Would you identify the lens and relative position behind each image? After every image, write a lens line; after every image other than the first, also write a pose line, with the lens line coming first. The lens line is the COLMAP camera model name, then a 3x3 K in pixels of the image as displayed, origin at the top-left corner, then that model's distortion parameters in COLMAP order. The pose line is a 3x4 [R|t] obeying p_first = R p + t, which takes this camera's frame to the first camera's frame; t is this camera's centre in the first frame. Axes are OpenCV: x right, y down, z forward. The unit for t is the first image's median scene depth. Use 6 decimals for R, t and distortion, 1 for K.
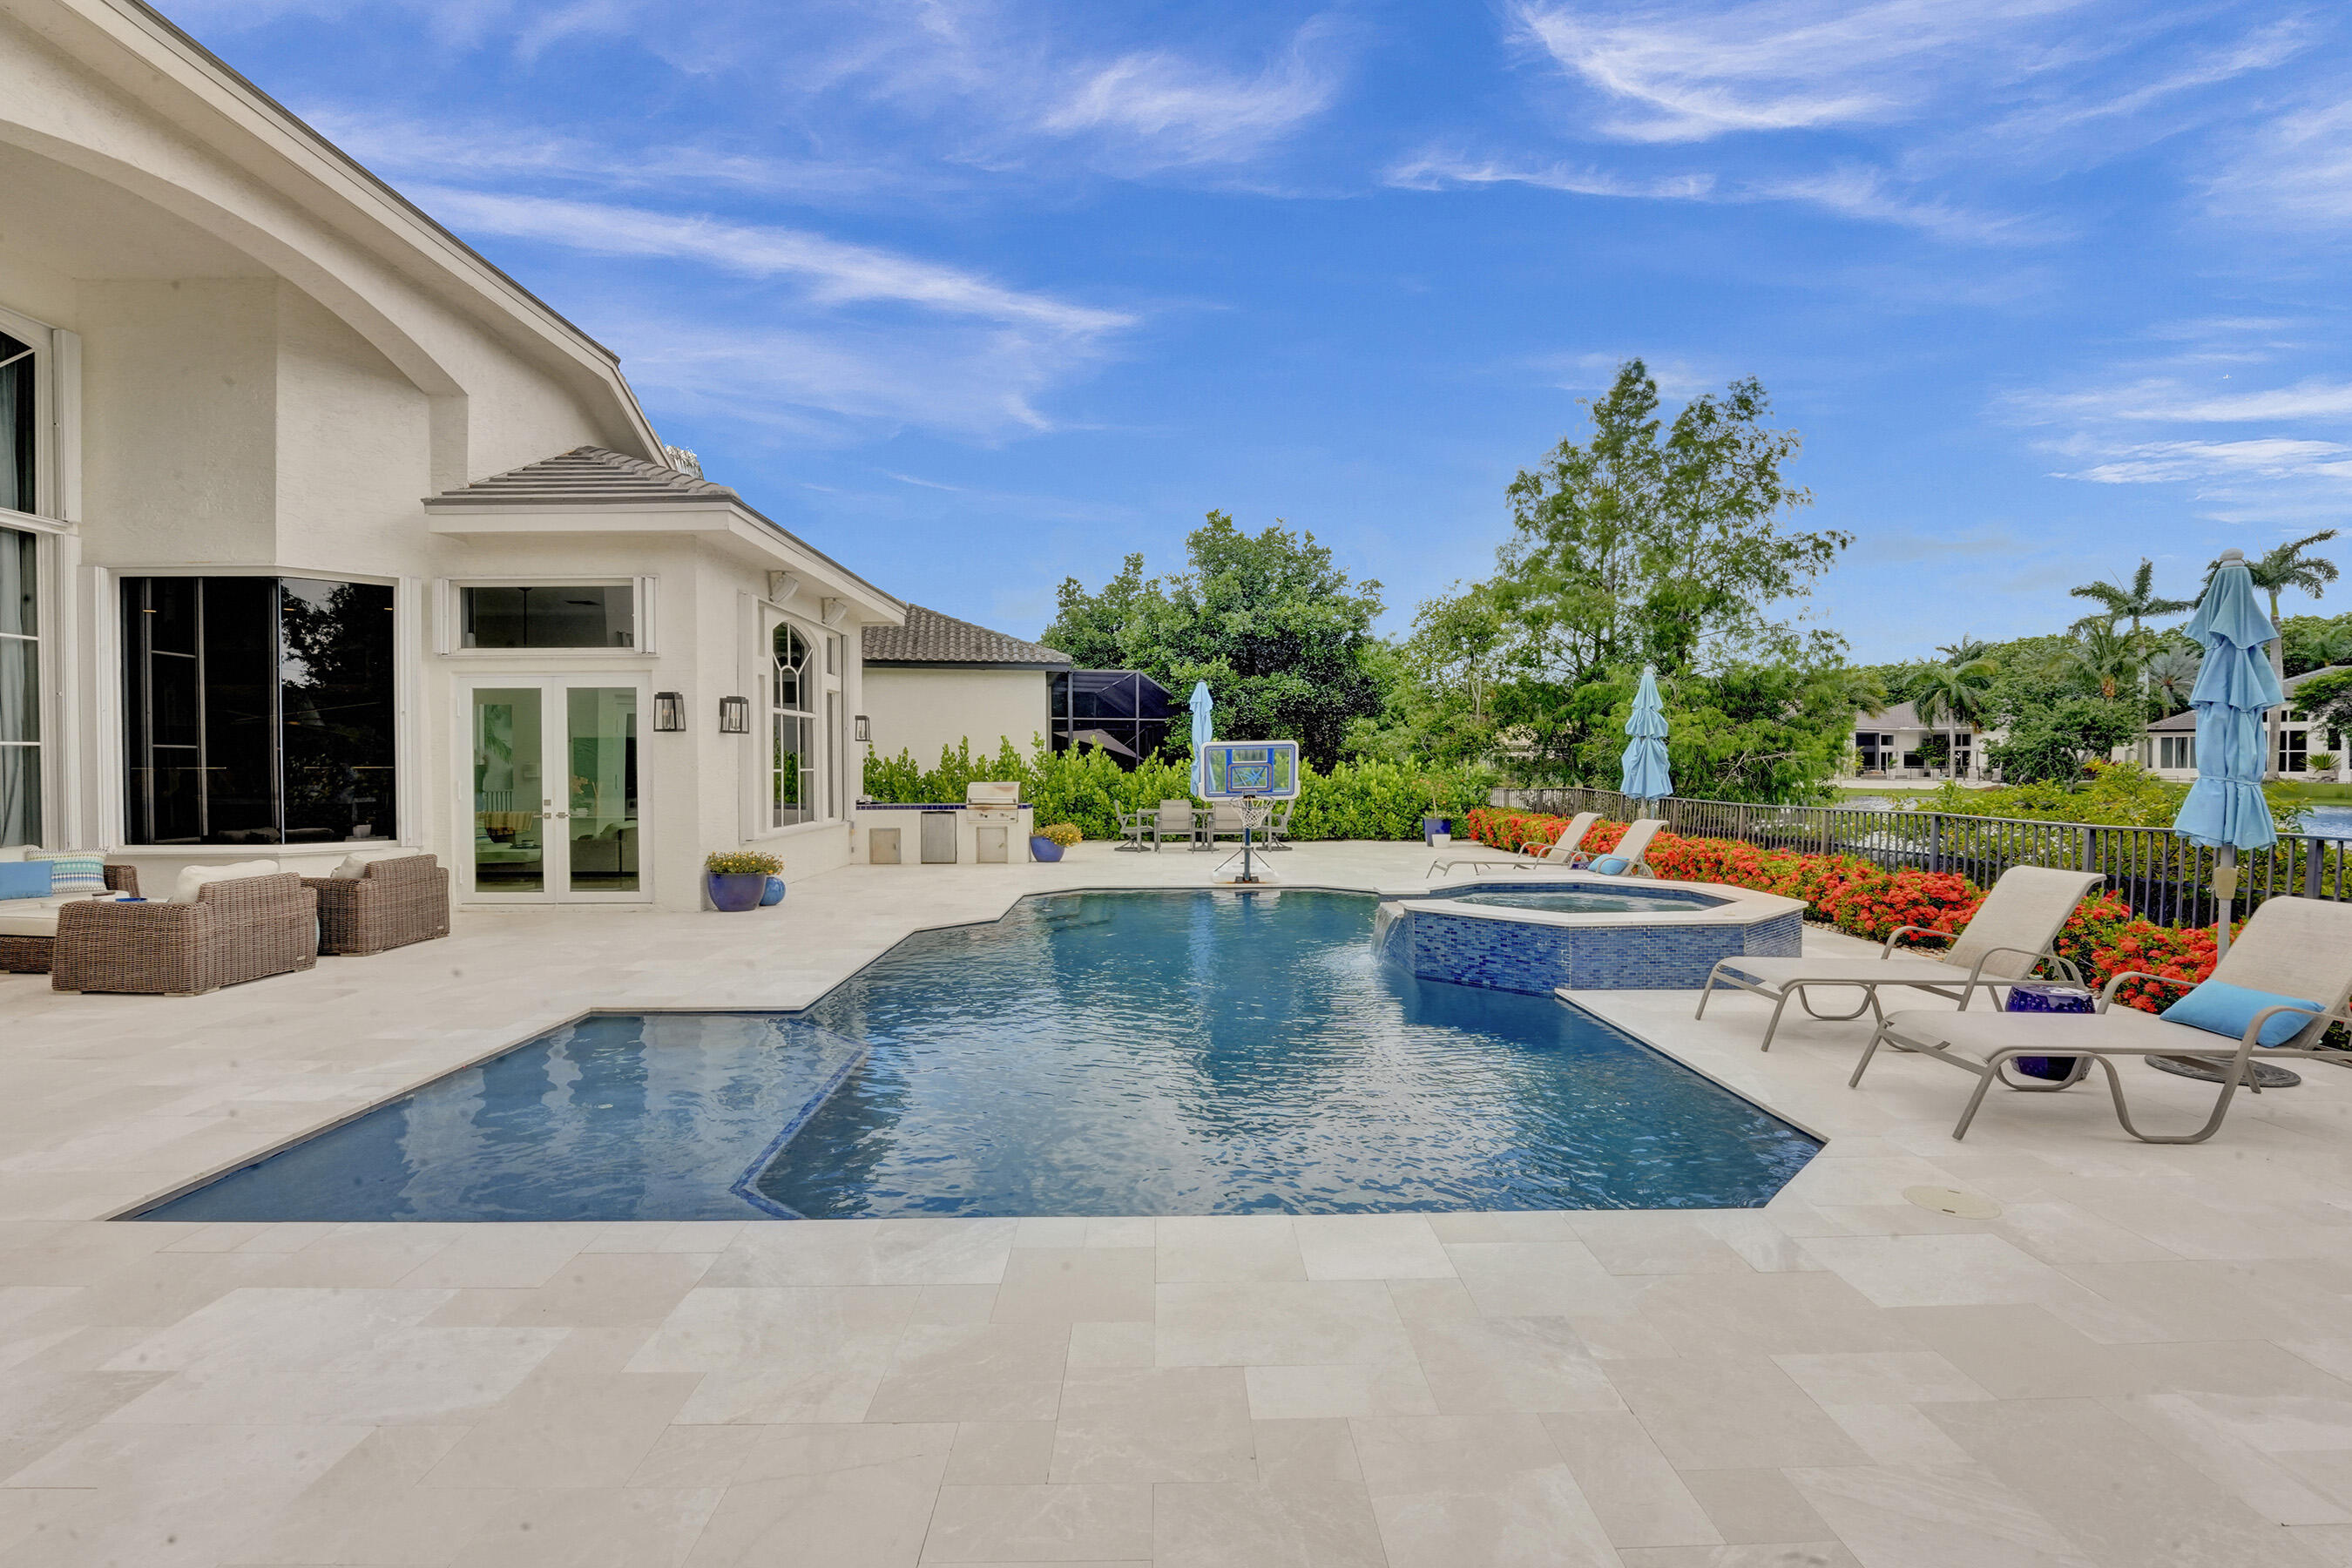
lens RADIAL K [[1103.4, 0, 1184.9], [0, 1103.4, 772.7], [0, 0, 1]] dist [-0.022203, 0.000438]
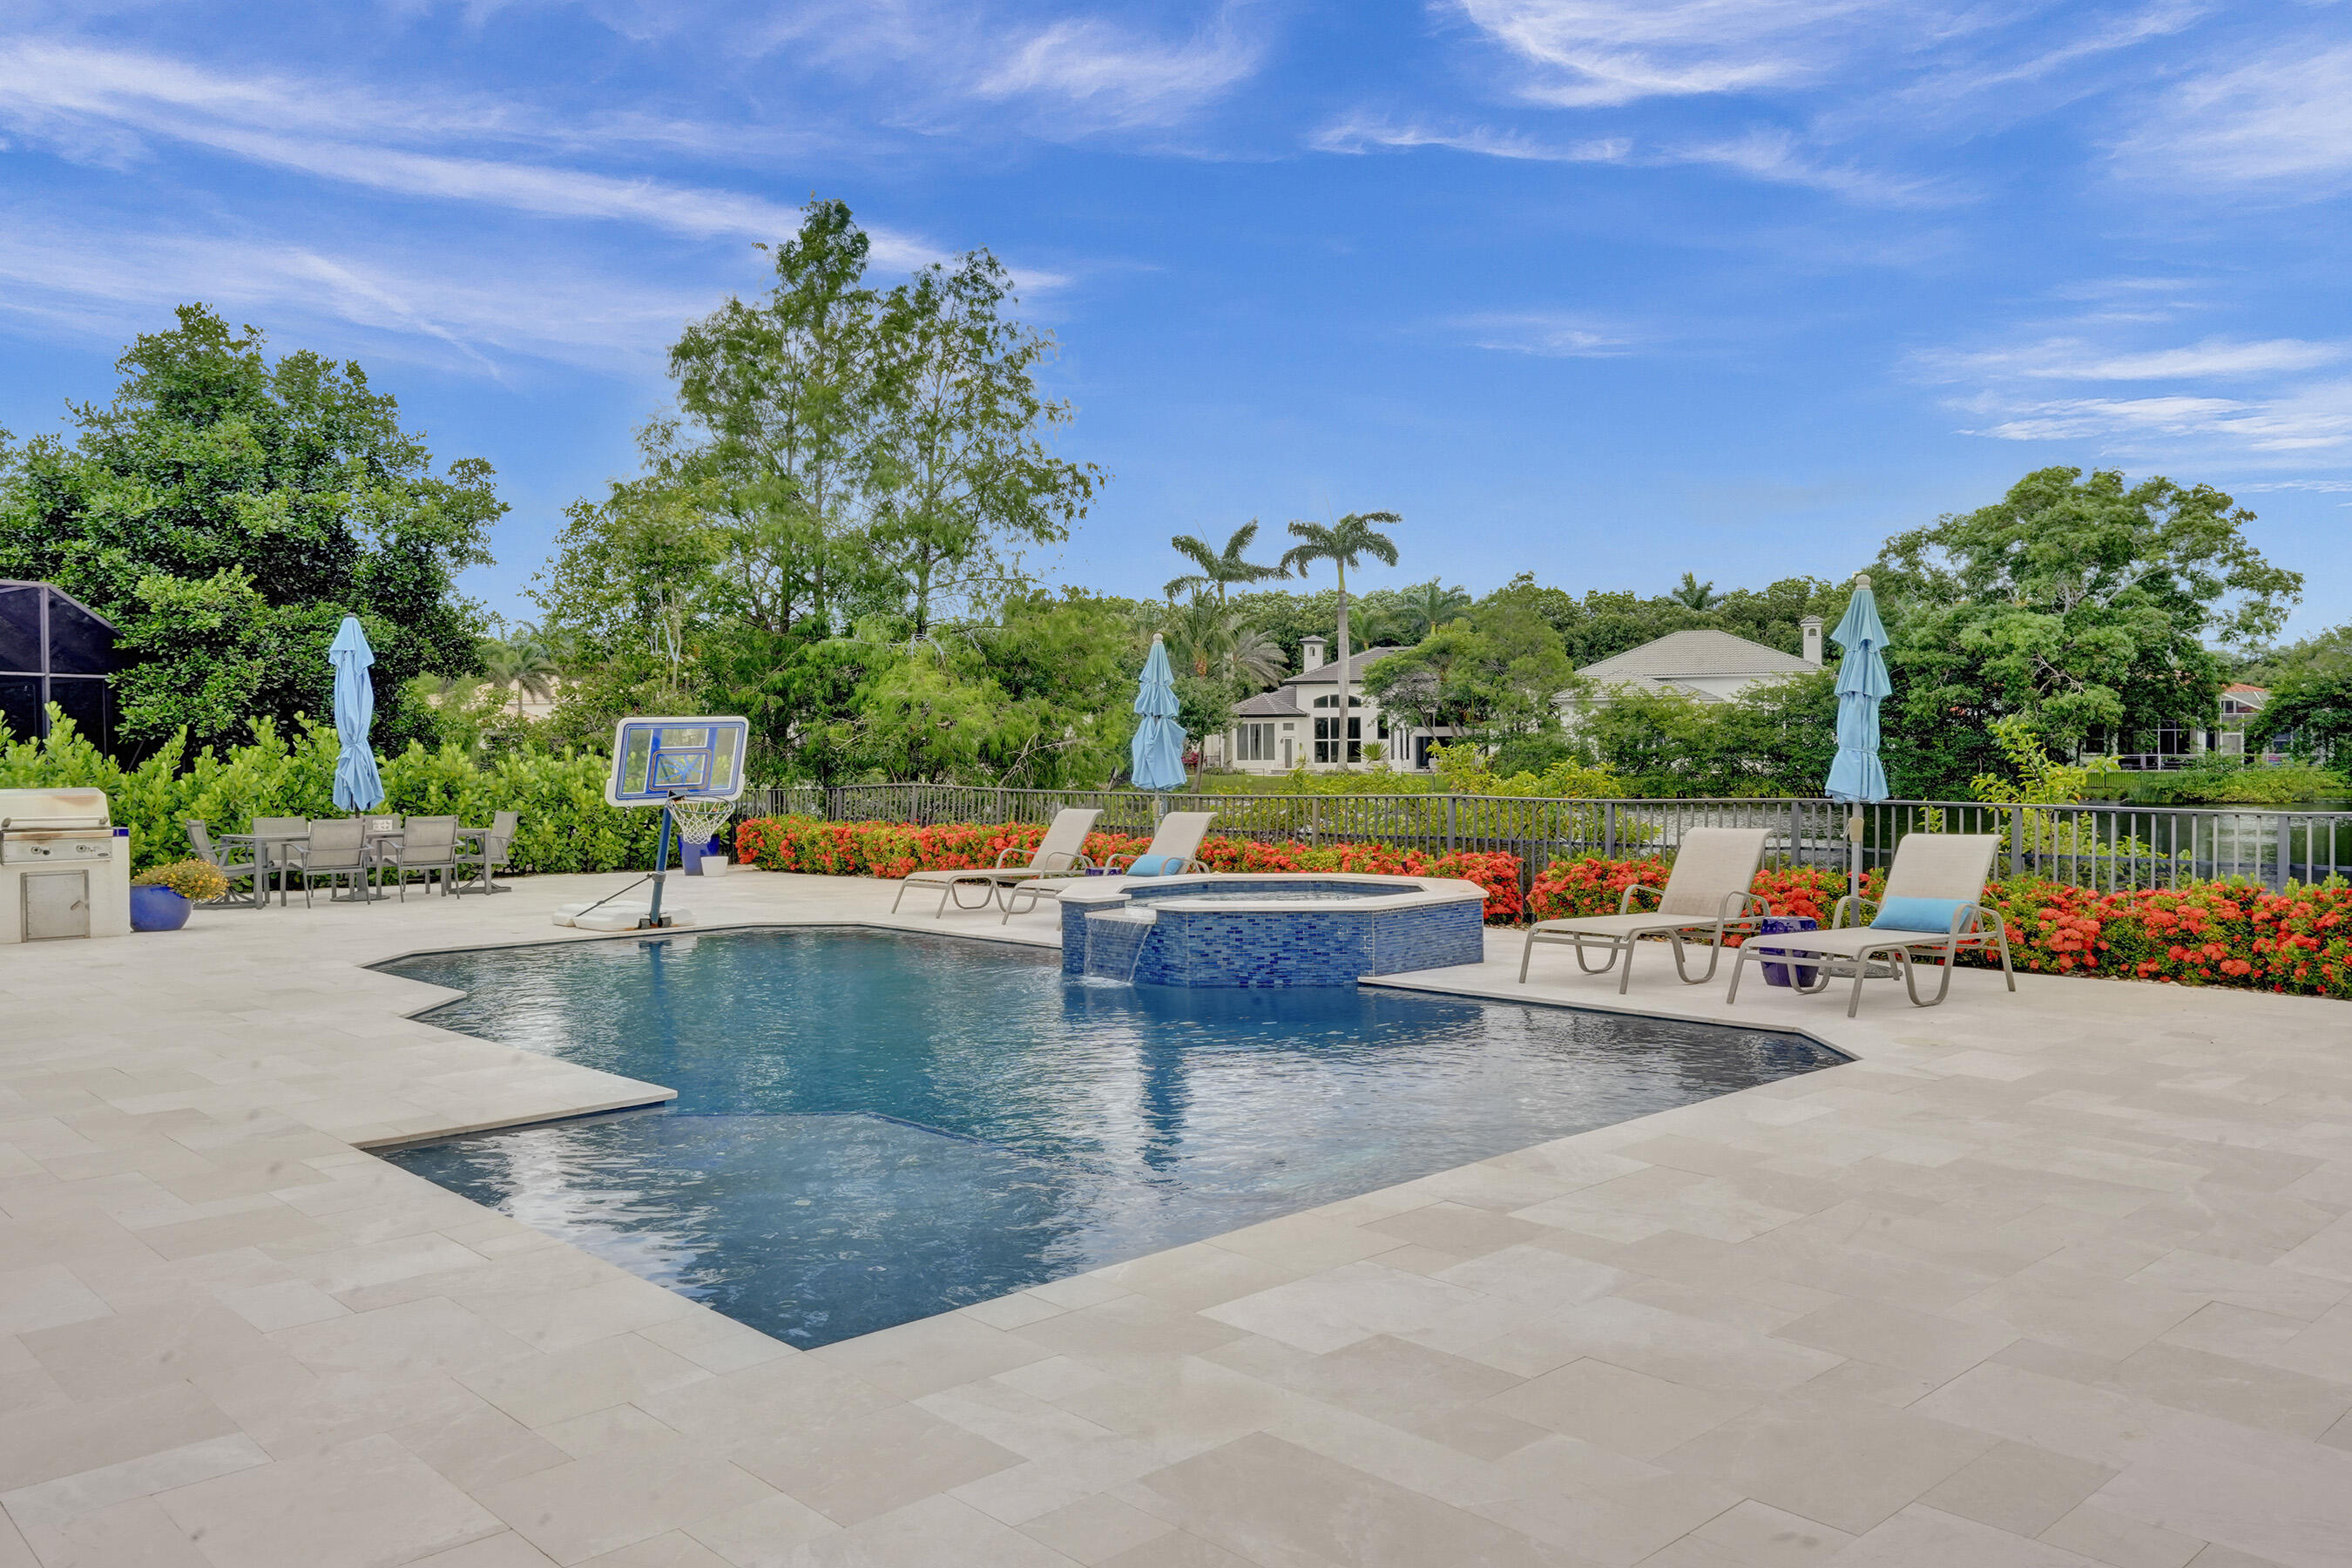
lens RADIAL K [[1770.1, 0, 1184.1], [0, 1770.1, 807.0], [0, 0, 1]] dist [0.021315, 0.010476]
pose [[0.737057, -0.024717, 0.675378, -0.259186], [0.013017, 0.999665, 0.022379, 0.003833], [-0.675705, -0.007704, 0.737132, -0.009861]]
